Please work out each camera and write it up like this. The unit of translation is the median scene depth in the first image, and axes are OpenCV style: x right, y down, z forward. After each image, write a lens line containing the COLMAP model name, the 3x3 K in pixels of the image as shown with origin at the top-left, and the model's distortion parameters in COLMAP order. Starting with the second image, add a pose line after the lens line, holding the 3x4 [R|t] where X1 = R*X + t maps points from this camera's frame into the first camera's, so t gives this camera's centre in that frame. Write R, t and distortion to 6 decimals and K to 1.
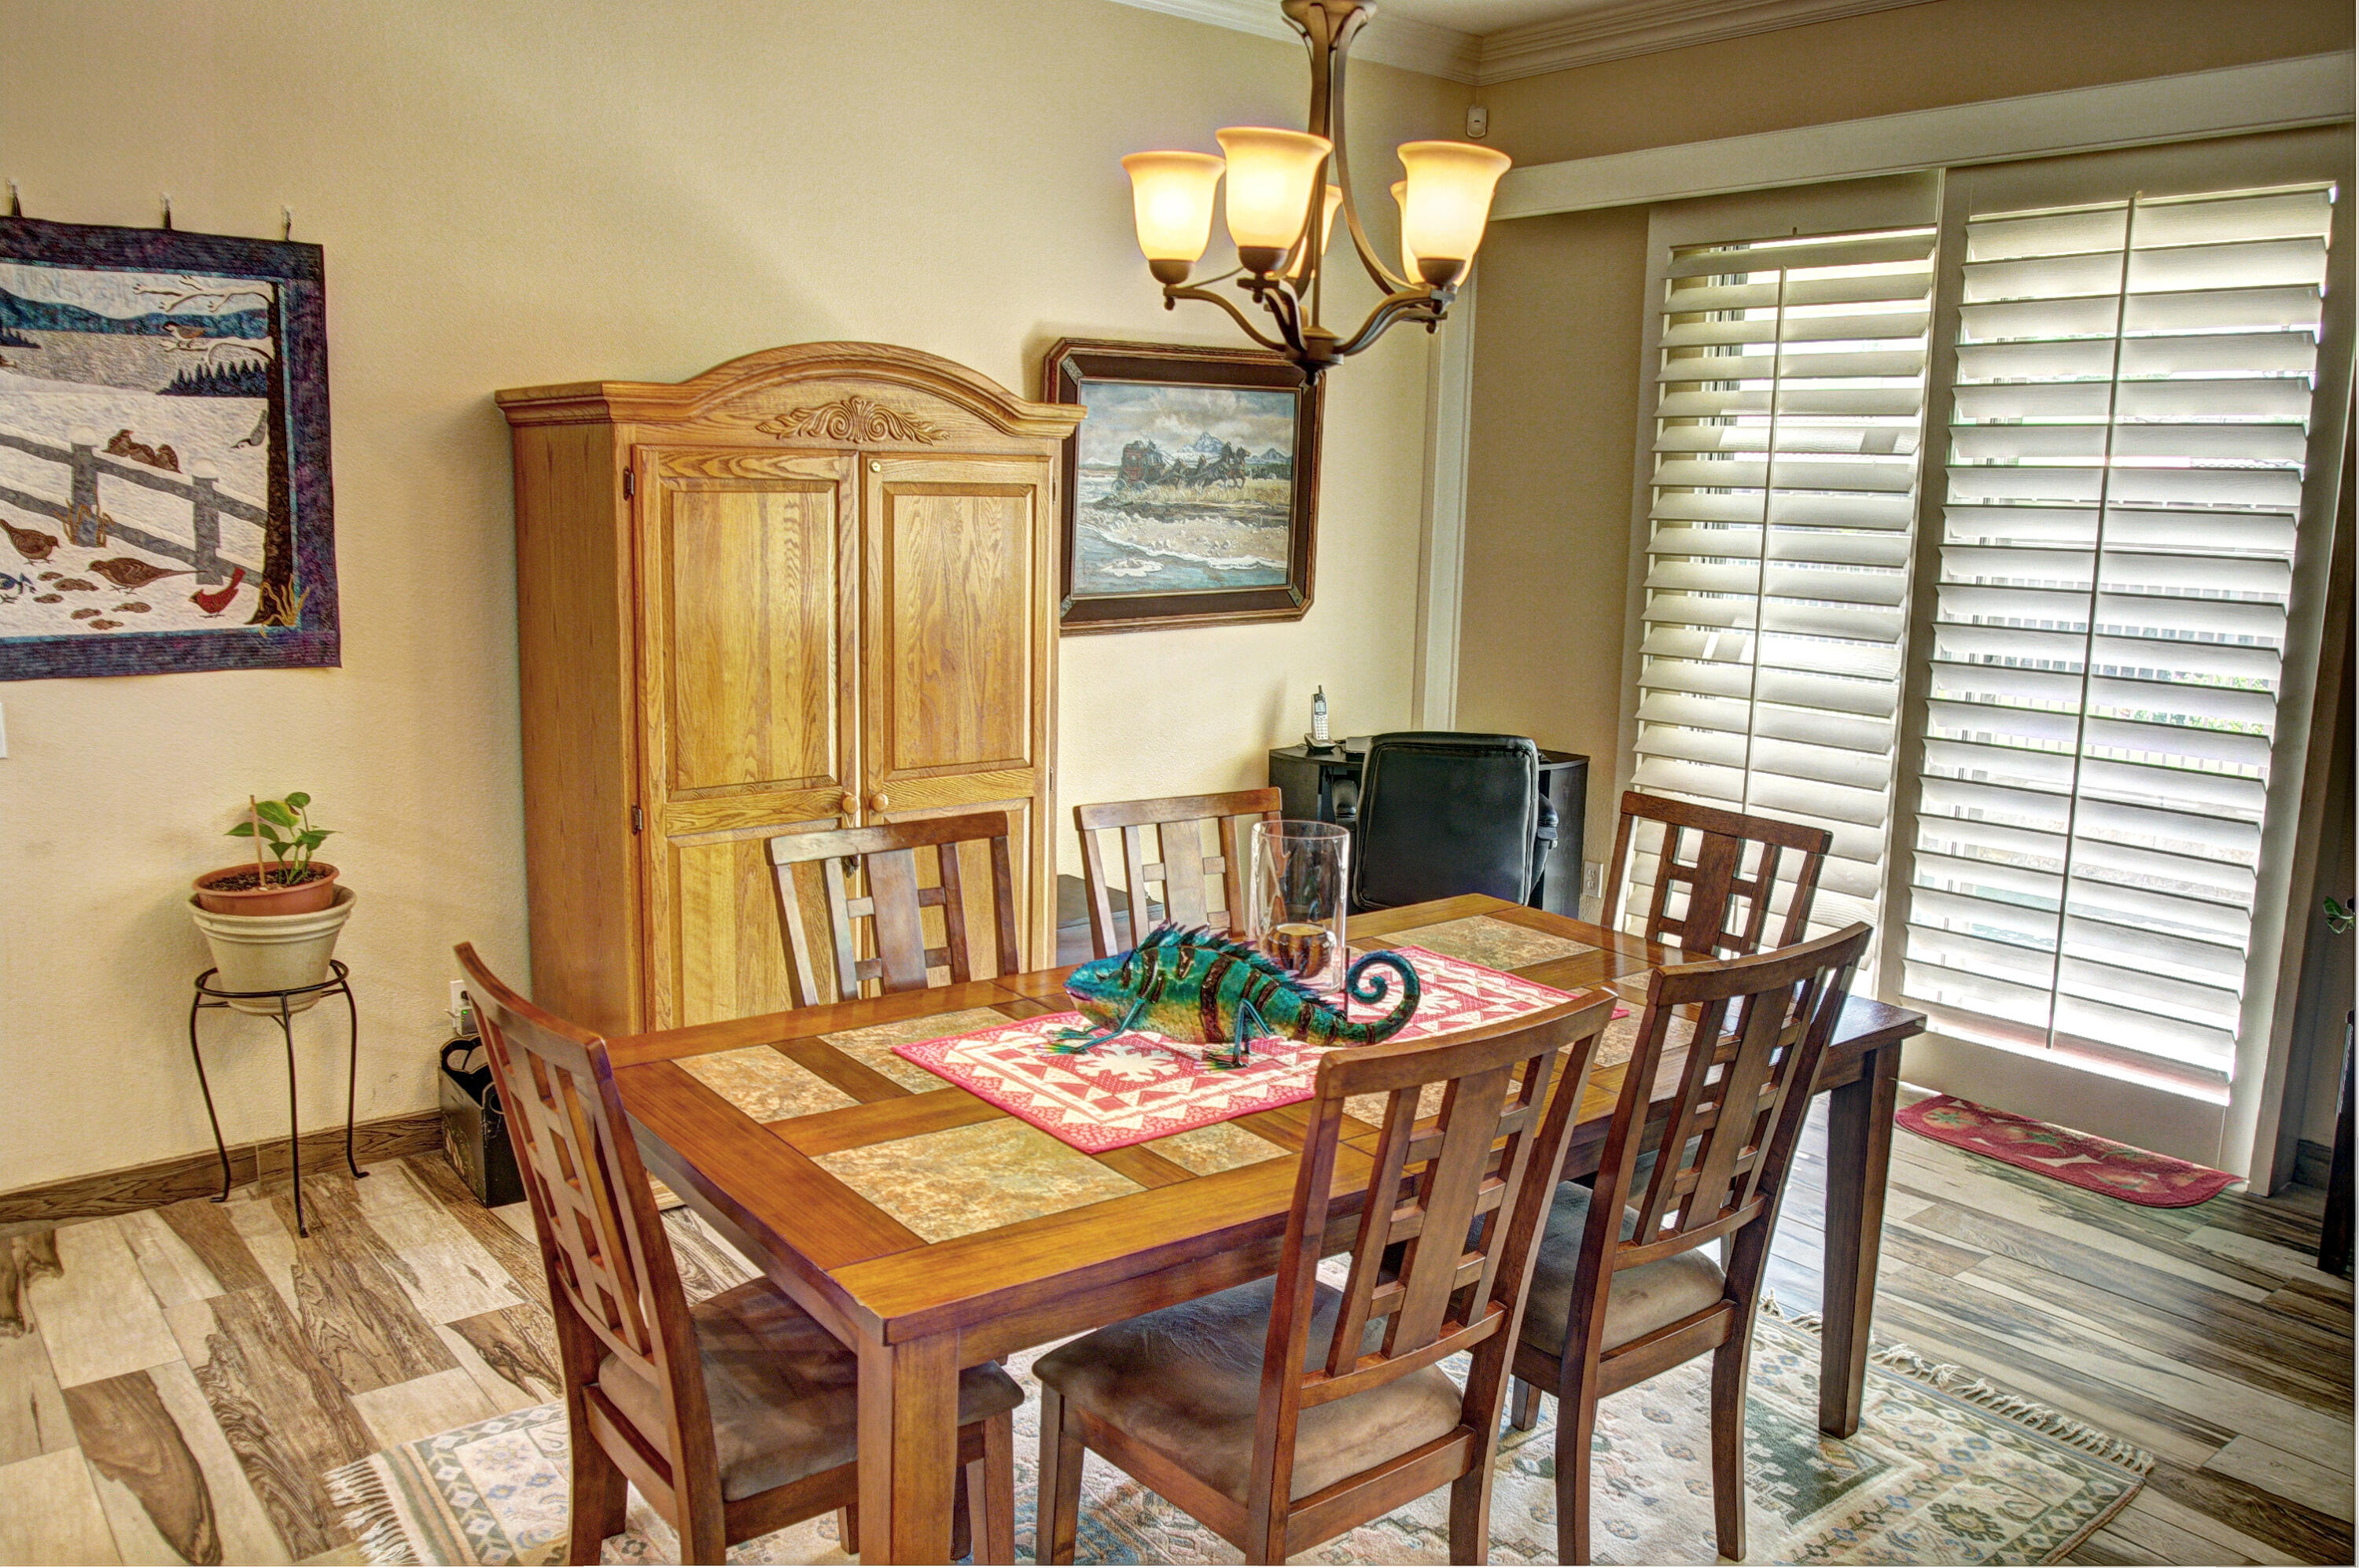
lens RADIAL K [[1784.5, 0, 1181.4], [0, 1784.5, 781.5], [0, 0, 1]] dist [-0.073211, 0.041610]
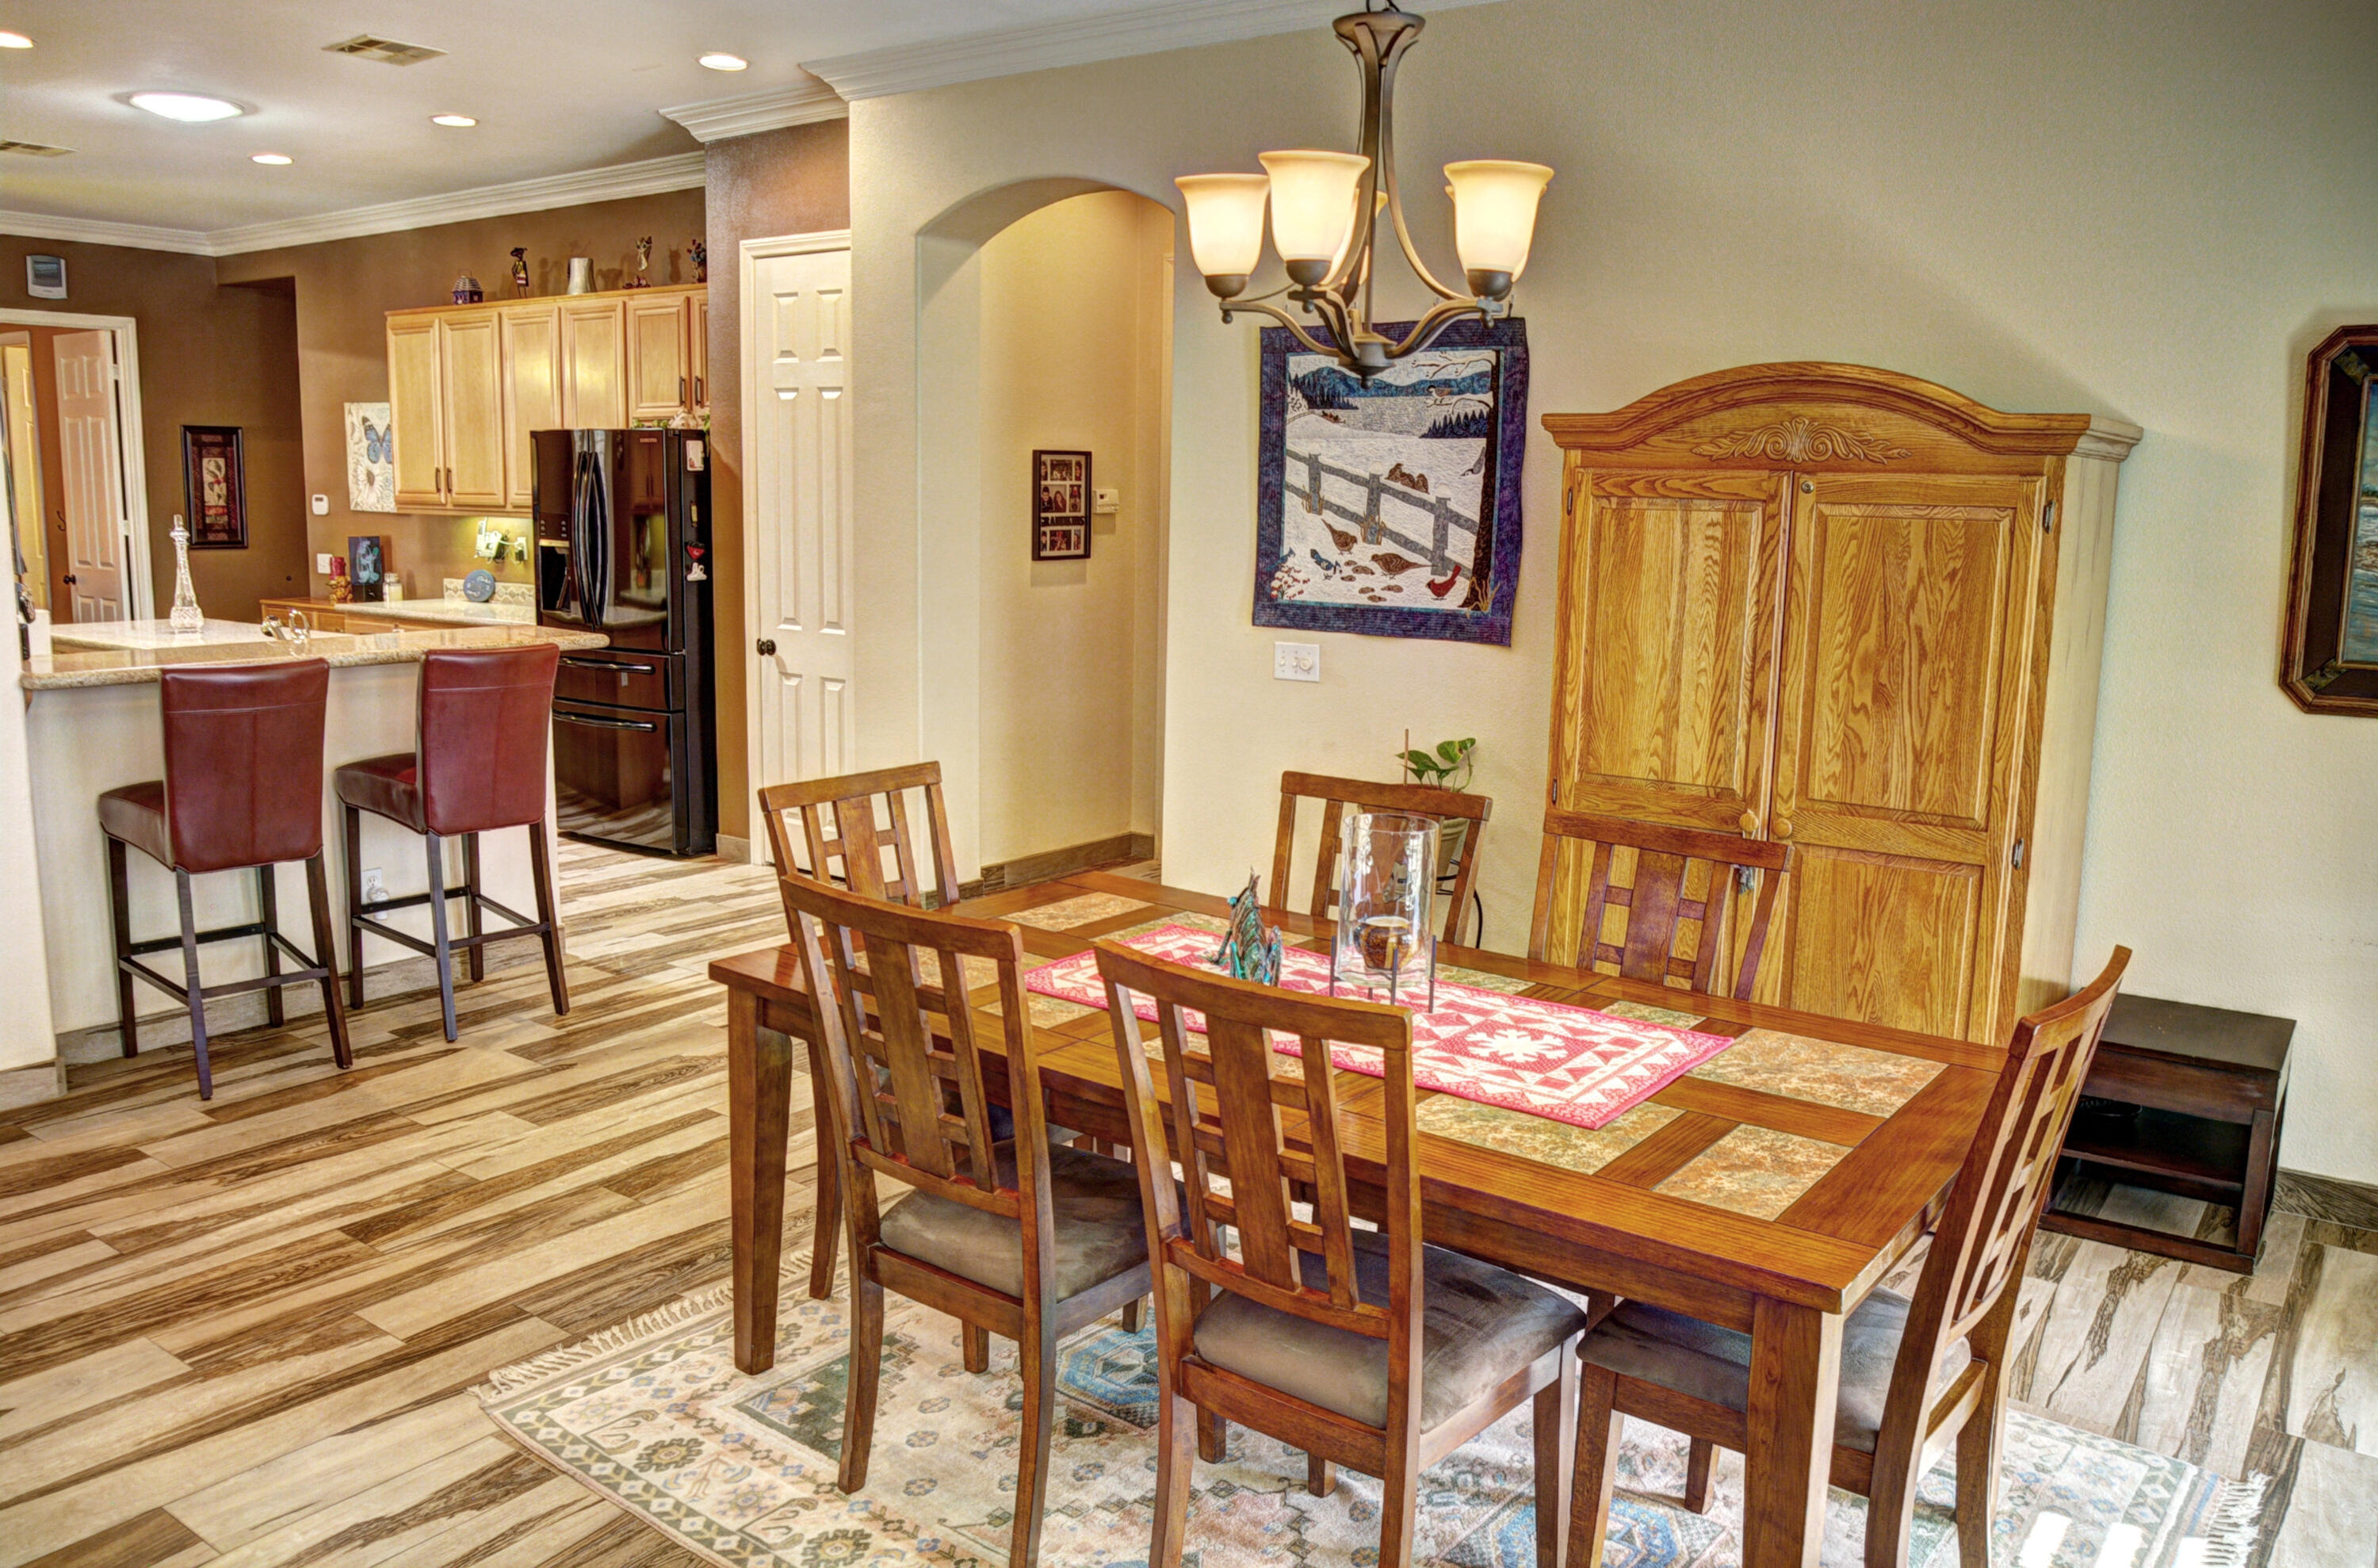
lens RADIAL K [[1802.6, 0, 1181.7], [0, 1802.6, 793.7], [0, 0, 1]] dist [-0.070111, 0.041144]
pose [[0.250465, 0.144181, -0.957329, 0.757991], [-0.177228, 0.978966, 0.101072, -0.052599], [0.951766, 0.144350, 0.270749, 0.454927]]
